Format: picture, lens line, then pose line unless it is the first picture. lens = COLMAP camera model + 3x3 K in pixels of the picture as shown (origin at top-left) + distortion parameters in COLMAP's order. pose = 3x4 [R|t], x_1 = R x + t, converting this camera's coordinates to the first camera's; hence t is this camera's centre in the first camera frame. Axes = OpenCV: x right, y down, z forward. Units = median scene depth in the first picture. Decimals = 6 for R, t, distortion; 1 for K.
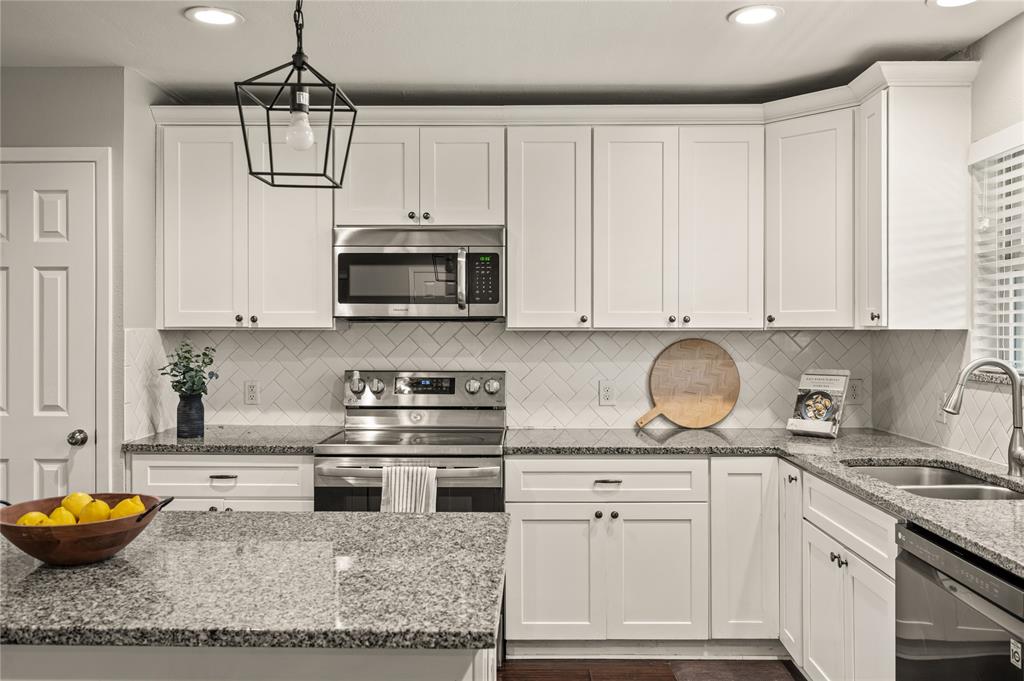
lens RADIAL K [[823.7, 0, 516.9], [0, 823.7, 330.9], [0, 0, 1]] dist [-0.002493, -0.001540]
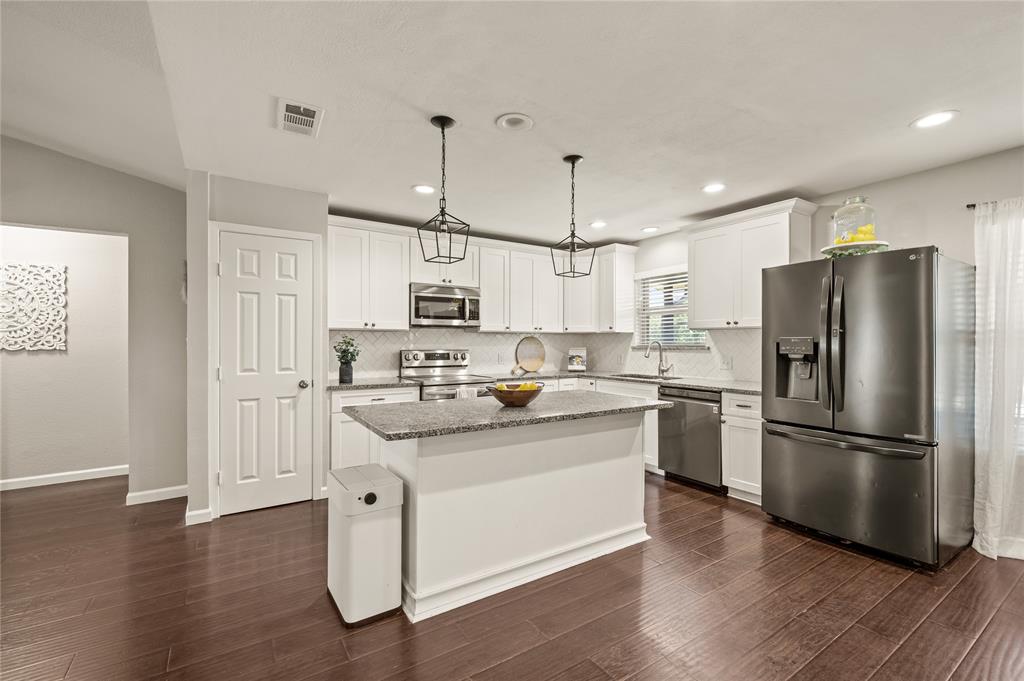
lens RADIAL K [[436.6, 0, 507.4], [0, 436.6, 341.1], [0, 0, 1]] dist [-0.001903, -0.000064]
pose [[0.834634, 0.001900, 0.550802, -0.646190], [0.000378, 0.999992, -0.004022, 0.031615], [-0.550805, 0.003565, 0.834626, -0.098439]]
